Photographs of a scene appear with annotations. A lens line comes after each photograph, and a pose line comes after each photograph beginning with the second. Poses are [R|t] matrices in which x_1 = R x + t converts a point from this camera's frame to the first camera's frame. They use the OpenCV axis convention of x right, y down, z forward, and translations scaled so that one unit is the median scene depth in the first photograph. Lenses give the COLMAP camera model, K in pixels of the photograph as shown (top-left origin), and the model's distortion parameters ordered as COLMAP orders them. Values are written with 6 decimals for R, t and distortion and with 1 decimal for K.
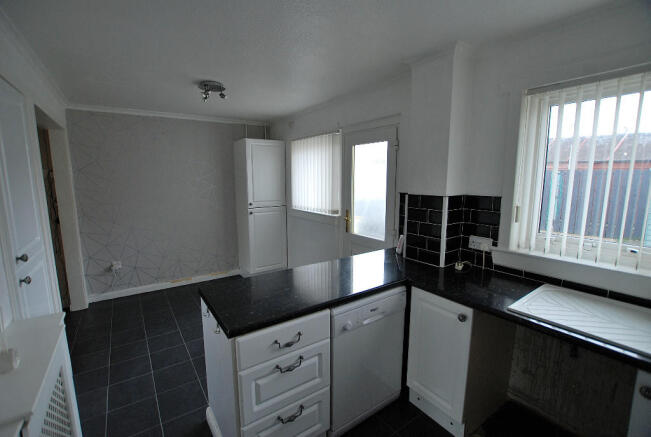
lens RADIAL K [[292.5, 0, 321.2], [0, 292.5, 217.9], [0, 0, 1]] dist [-0.022248, 0.000065]
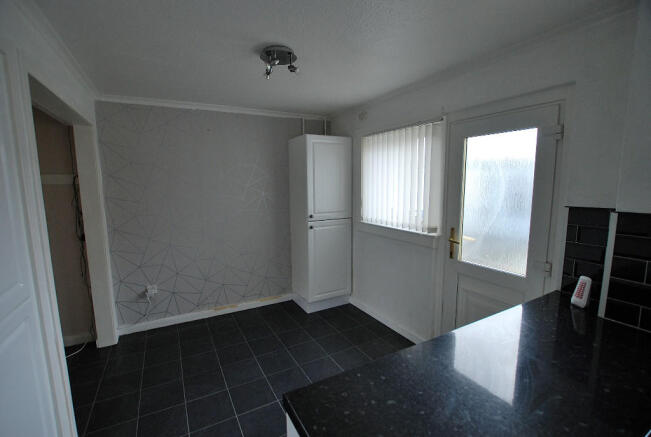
lens RADIAL K [[292.5, 0, 321.2], [0, 292.5, 217.9], [0, 0, 1]] dist [-0.022248, 0.000065]
pose [[0.994396, 0.006919, -0.105489, -0.145214], [-0.008495, 0.999859, -0.014492, -0.035153], [0.105374, 0.015307, 0.994315, 0.232056]]
